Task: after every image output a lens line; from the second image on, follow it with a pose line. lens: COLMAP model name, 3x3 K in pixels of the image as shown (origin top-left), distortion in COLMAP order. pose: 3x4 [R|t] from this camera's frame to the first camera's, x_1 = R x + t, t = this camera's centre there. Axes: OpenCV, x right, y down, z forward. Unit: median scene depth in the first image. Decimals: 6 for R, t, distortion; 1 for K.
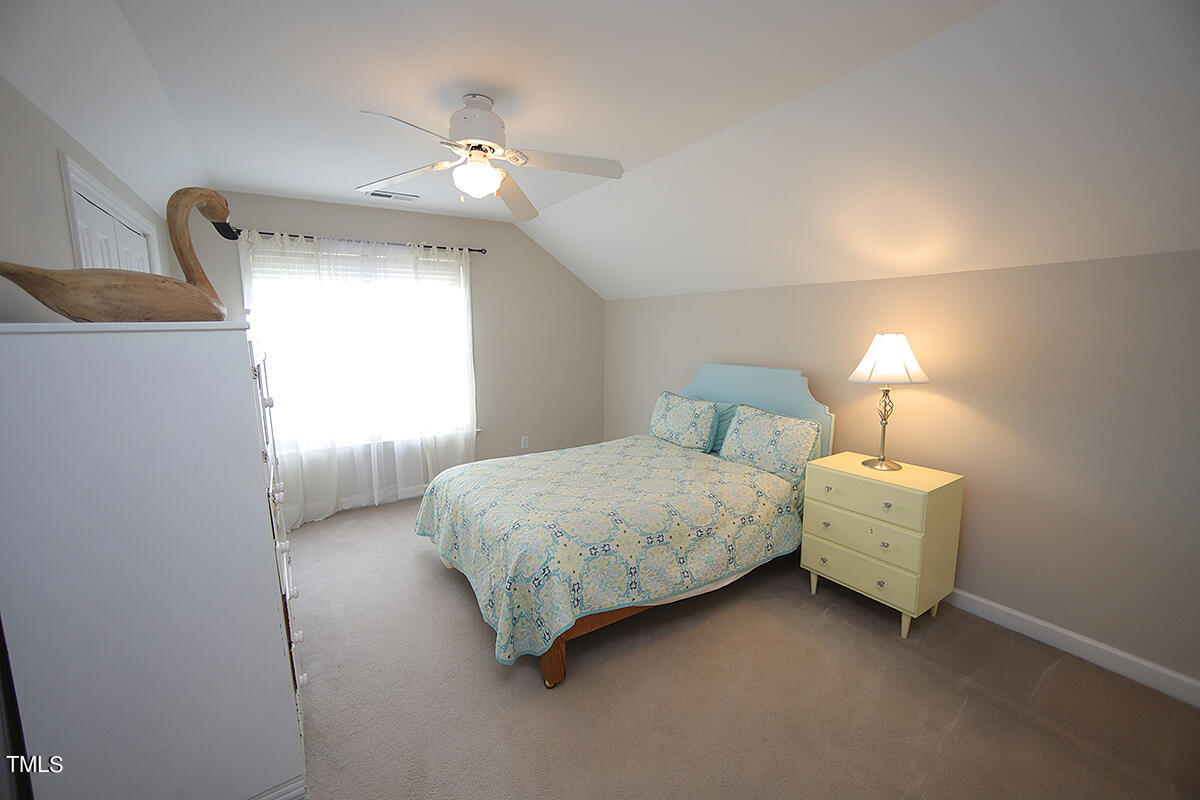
lens RADIAL K [[480.0, 0, 596.6], [0, 480.0, 403.3], [0, 0, 1]] dist [-0.000147, 0.000257]
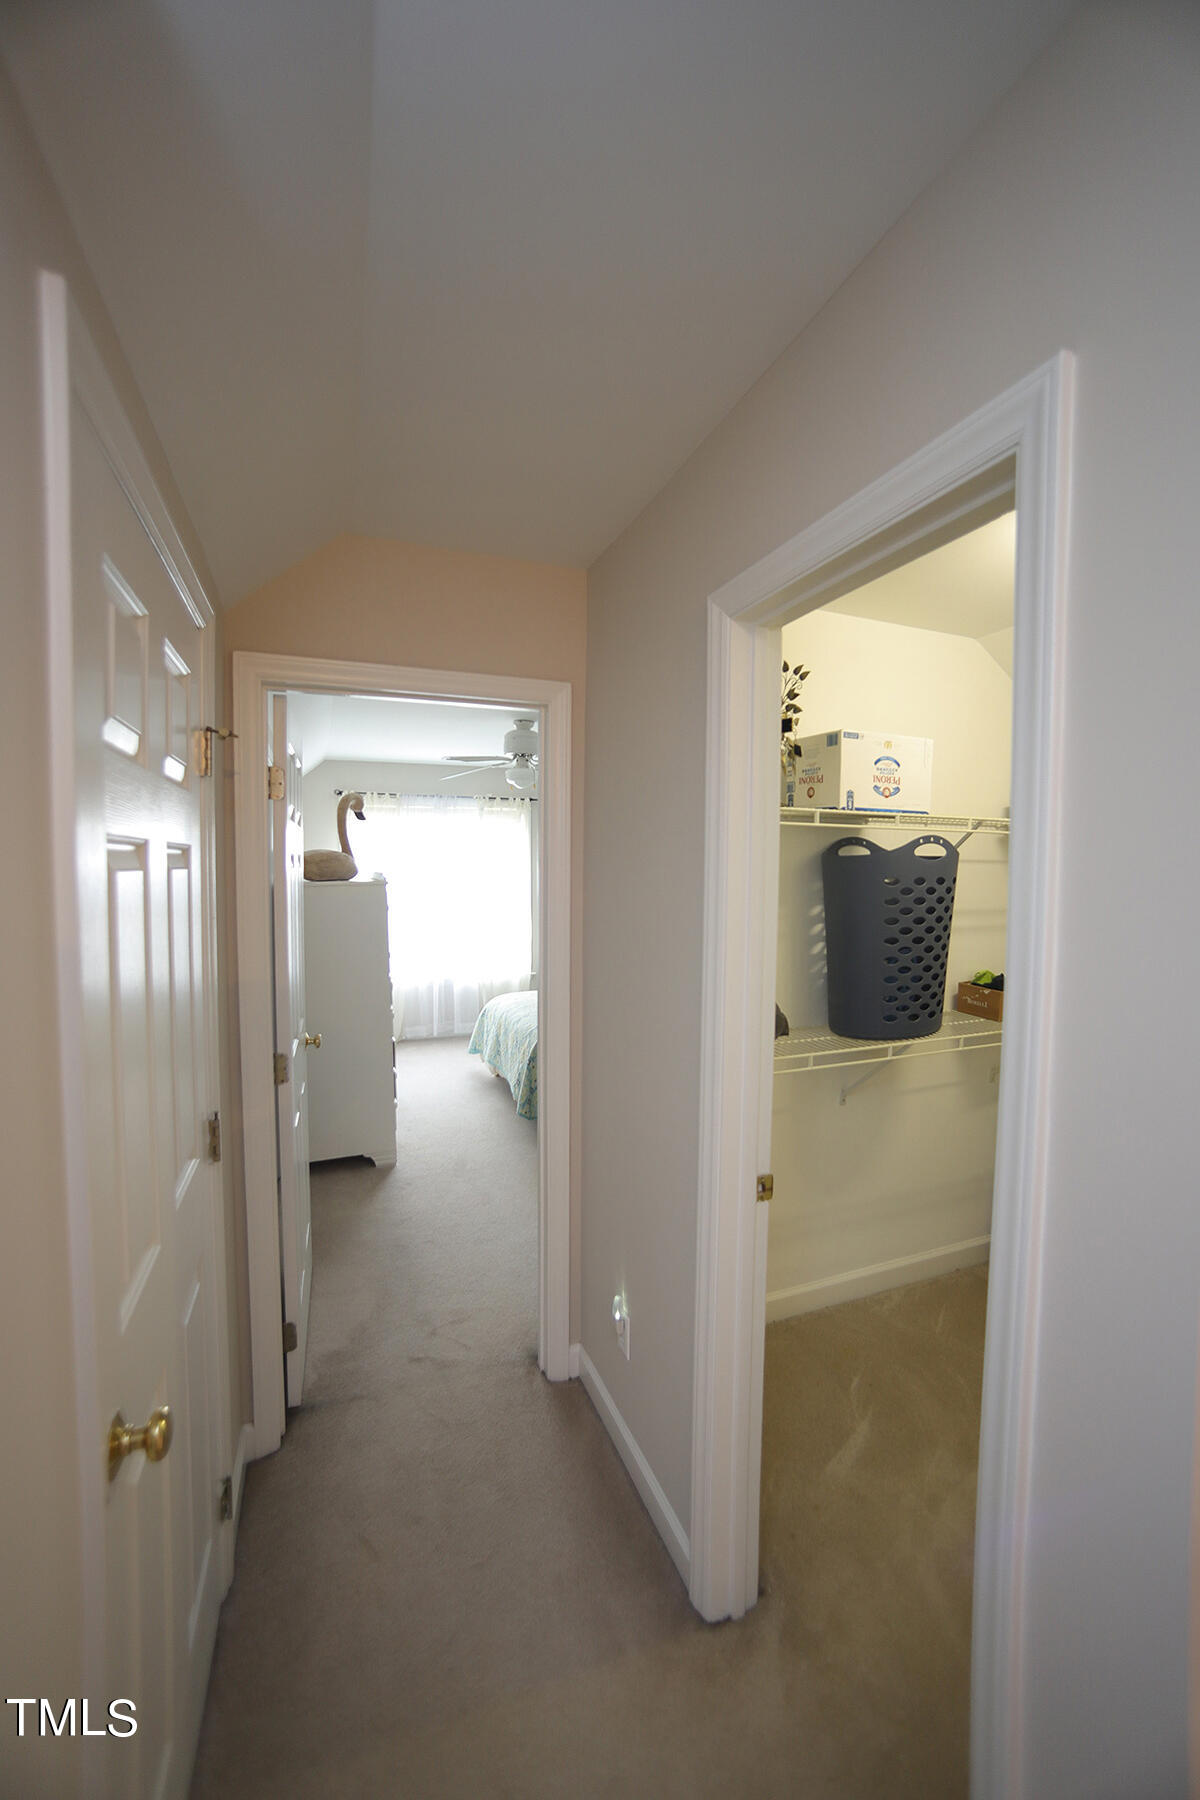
lens RADIAL K [[720.0, 0, 600.0], [0, 720.0, 900.0], [0, 0, 1]] dist [-0.000147, 0.000257]
pose [[0.980874, 0.013396, -0.194182, 0.212272], [-0.032592, 0.994848, -0.095999, 0.050970], [0.191895, 0.100492, 0.976257, -0.534239]]
